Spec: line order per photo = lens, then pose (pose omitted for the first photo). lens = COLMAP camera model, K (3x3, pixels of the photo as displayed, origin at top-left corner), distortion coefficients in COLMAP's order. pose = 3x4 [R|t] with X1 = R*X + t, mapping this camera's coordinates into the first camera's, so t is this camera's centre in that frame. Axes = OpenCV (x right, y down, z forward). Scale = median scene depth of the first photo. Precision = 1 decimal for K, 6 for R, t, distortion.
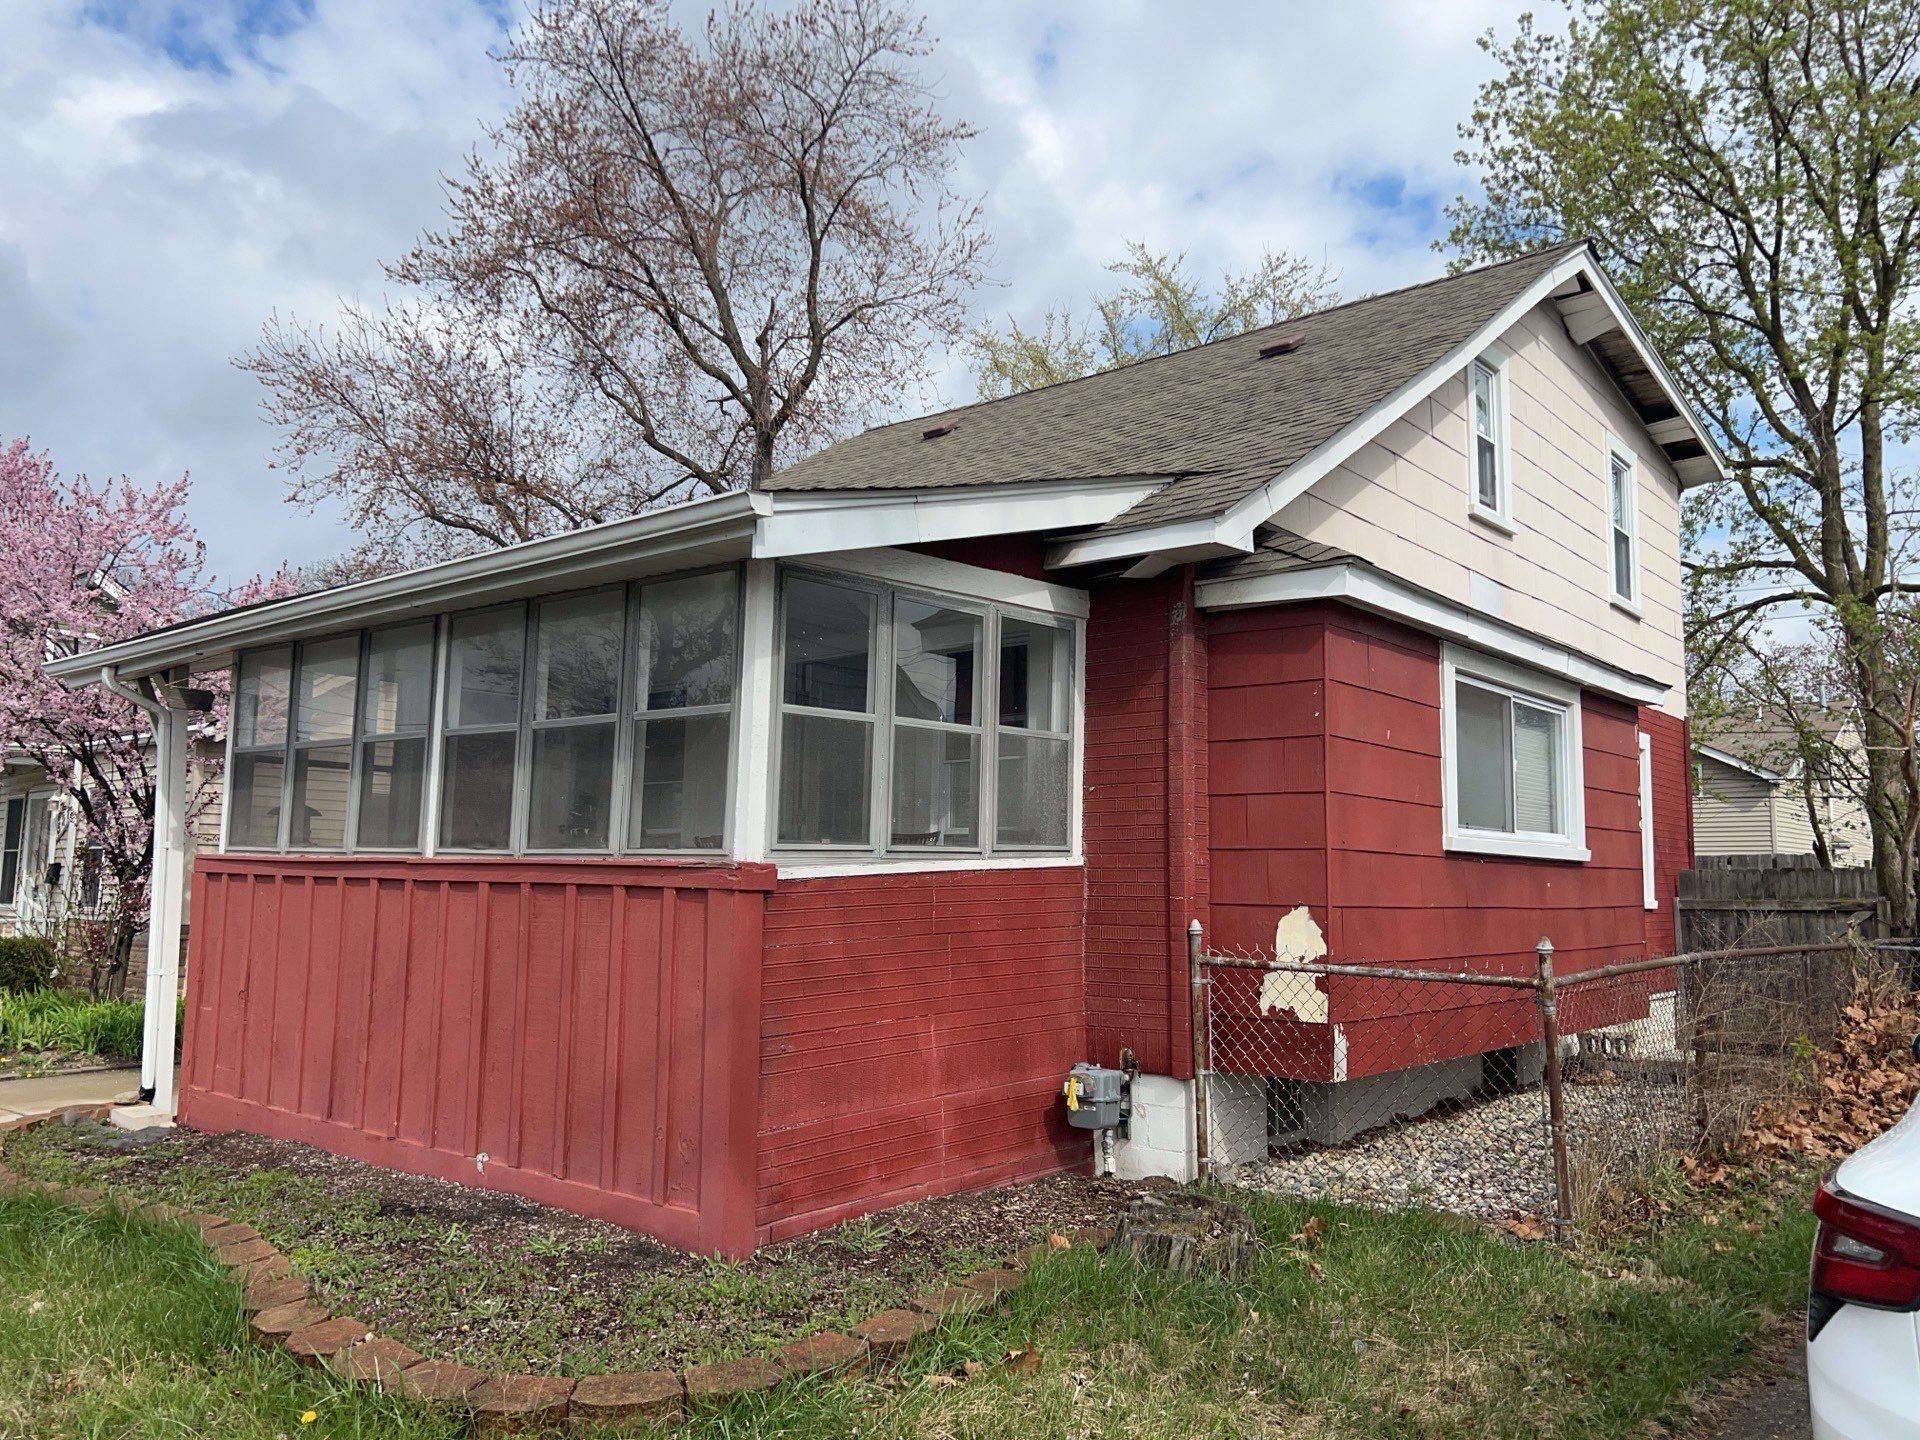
lens RADIAL K [[1454.3, 0, 886.5], [0, 1454.3, 719.0], [0, 0, 1]] dist [0.039792, -0.060911]
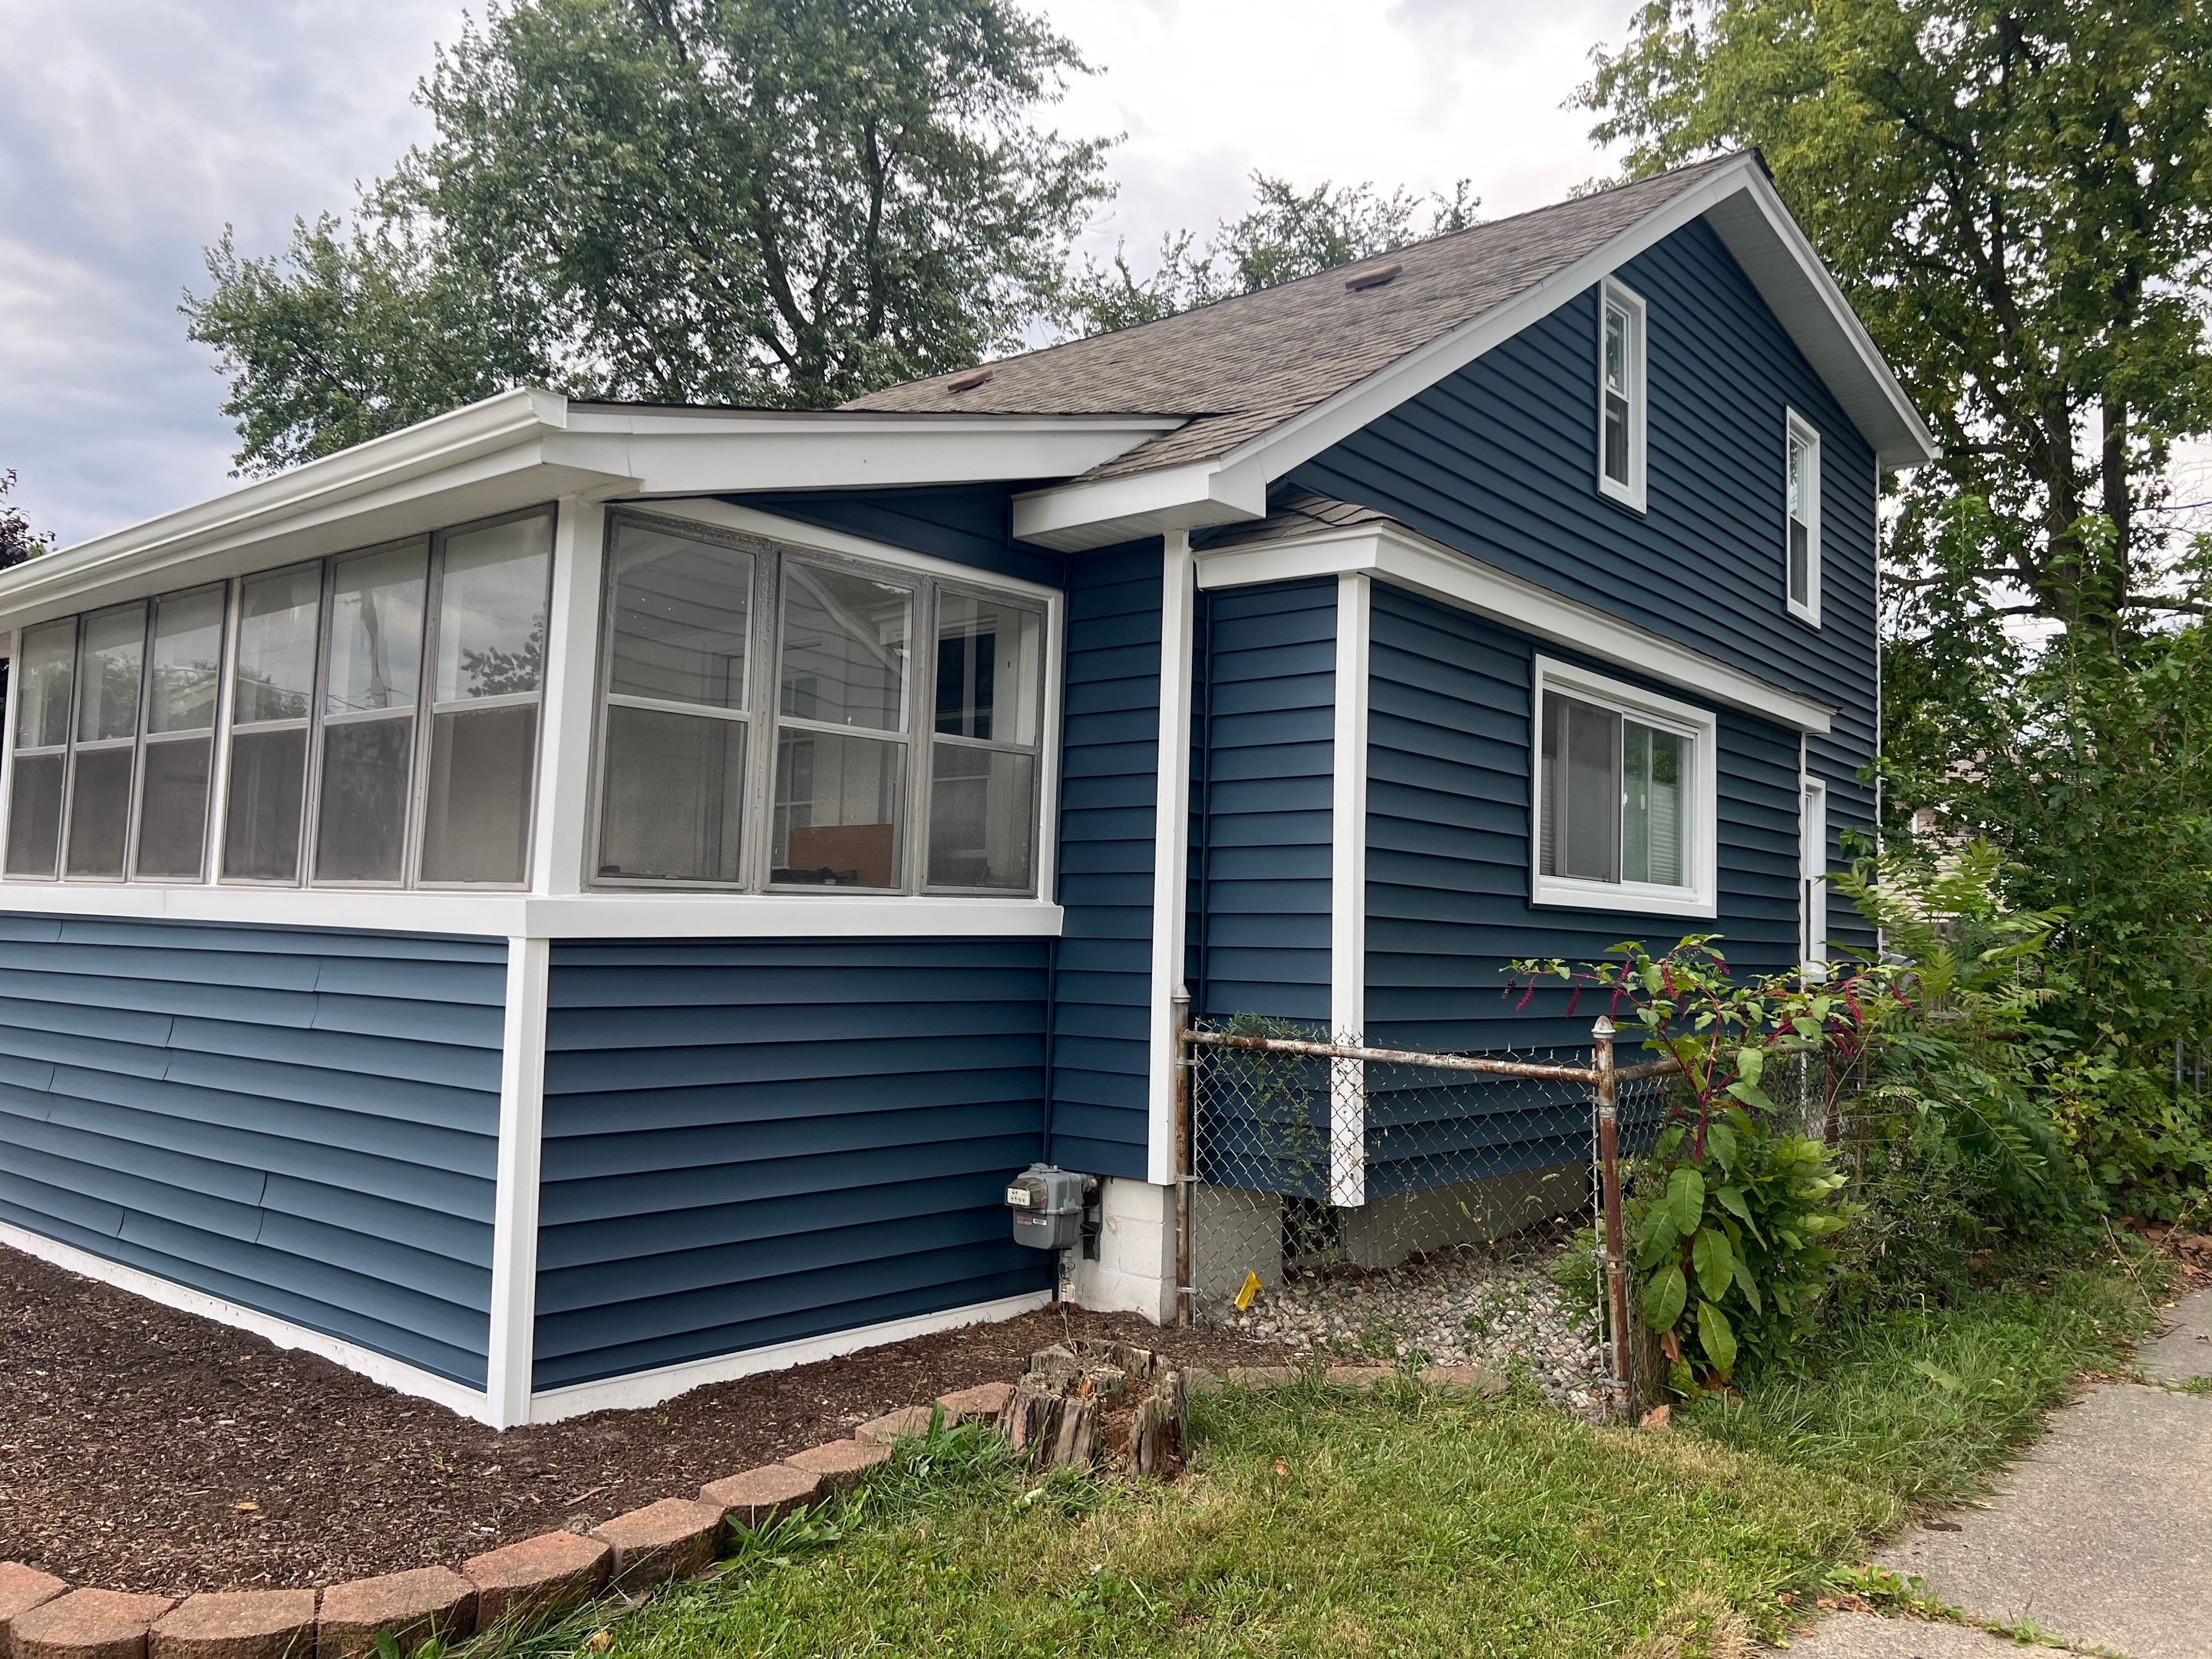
lens RADIAL K [[1675.2, 0, 986.9], [0, 1675.2, 811.0], [0, 0, 1]] dist [0.039792, -0.060911]
pose [[0.999862, 0.016556, -0.000942, 0.101851], [-0.016511, 0.999214, 0.036041, 0.013174], [0.001538, -0.036021, 0.999350, 0.098600]]
